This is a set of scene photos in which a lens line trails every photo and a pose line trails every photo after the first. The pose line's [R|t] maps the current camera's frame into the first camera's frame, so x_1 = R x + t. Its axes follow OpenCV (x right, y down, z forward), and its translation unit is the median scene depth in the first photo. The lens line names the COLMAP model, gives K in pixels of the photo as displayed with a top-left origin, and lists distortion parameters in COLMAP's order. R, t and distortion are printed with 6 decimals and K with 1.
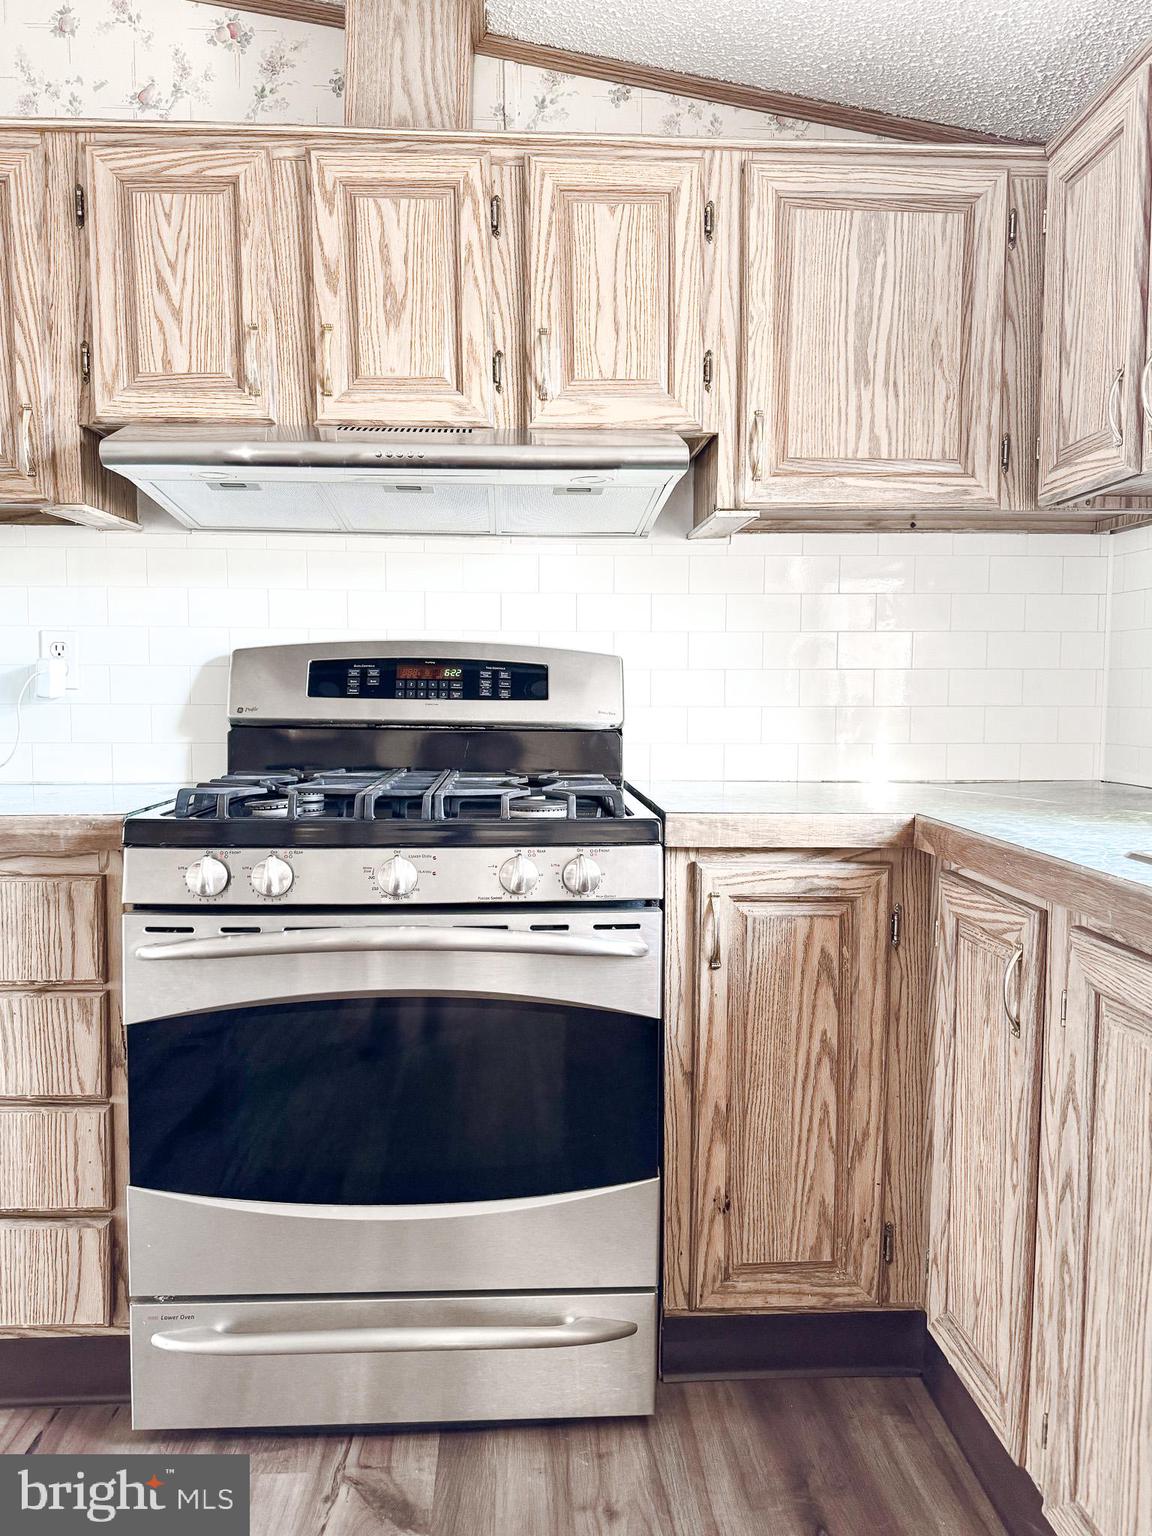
lens RADIAL K [[1076.3, 0, 578.9], [0, 1076.3, 762.1], [0, 0, 1]] dist [0.032361, -0.040079]
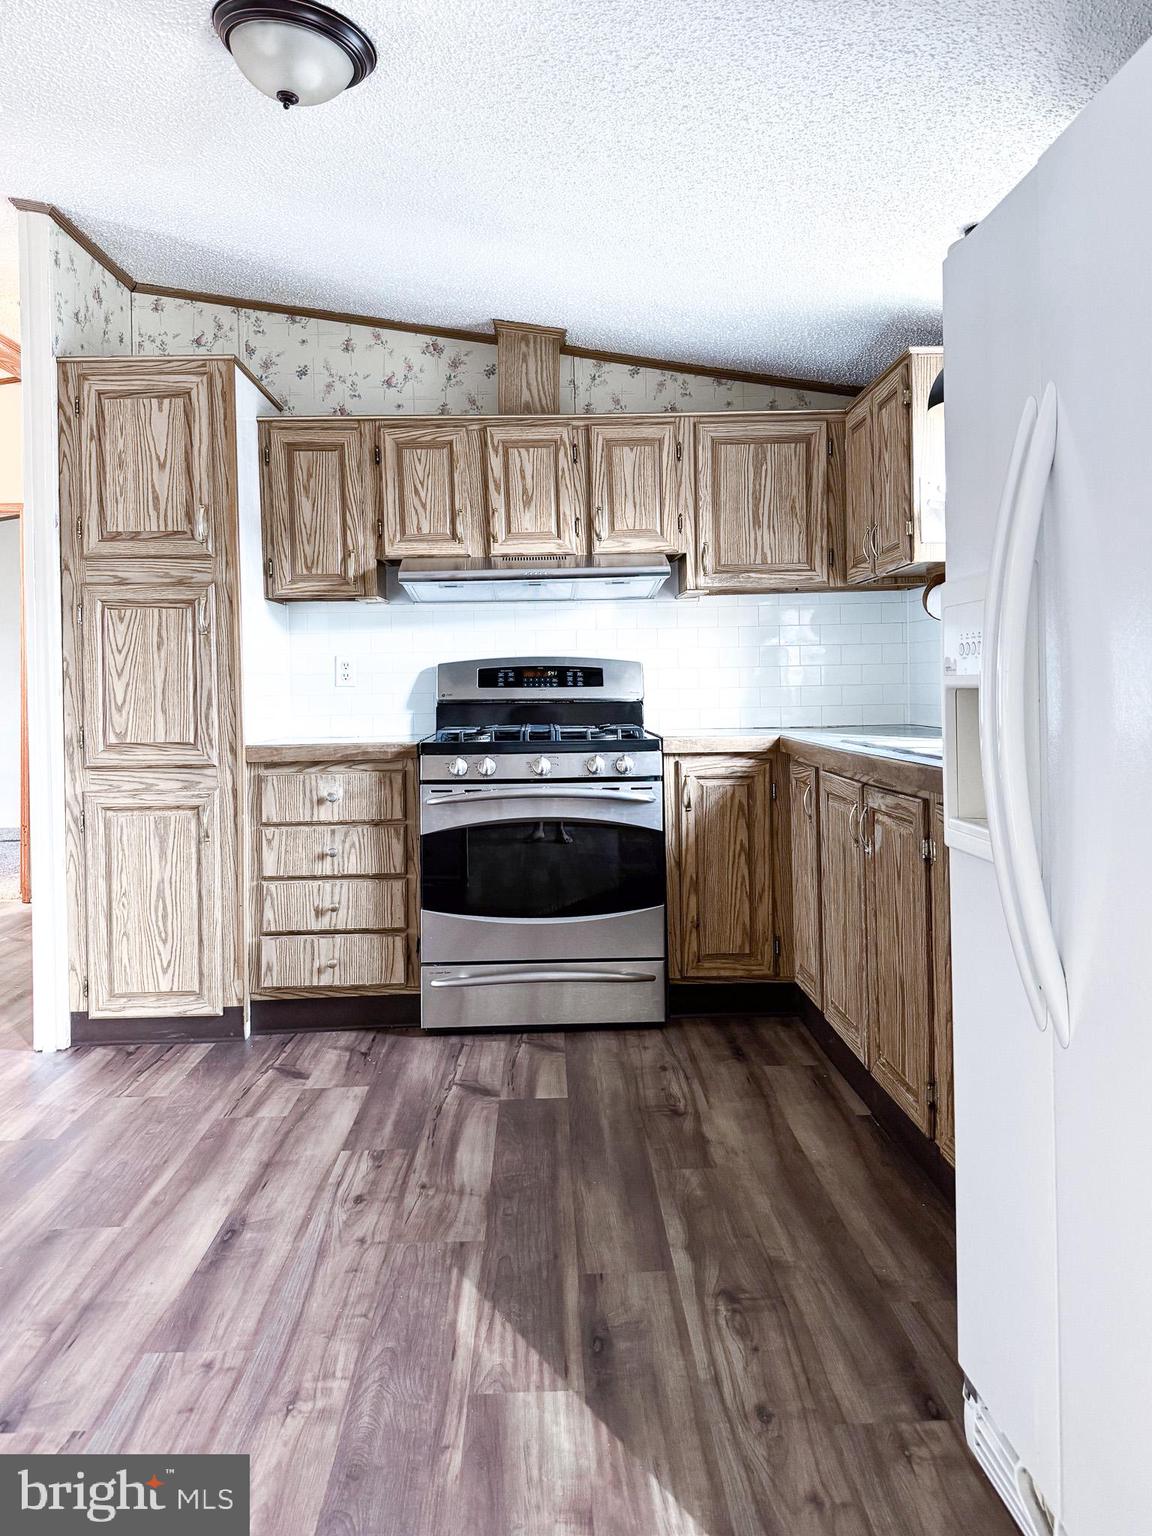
lens RADIAL K [[1076.3, 0, 548.2], [0, 1076.3, 680.6], [0, 0, 1]] dist [0.032361, -0.040079]
pose [[0.998238, -0.021663, -0.055239, -0.024073], [0.017850, 0.997484, -0.068615, 0.069925], [0.056586, 0.067508, 0.996113, -1.038614]]
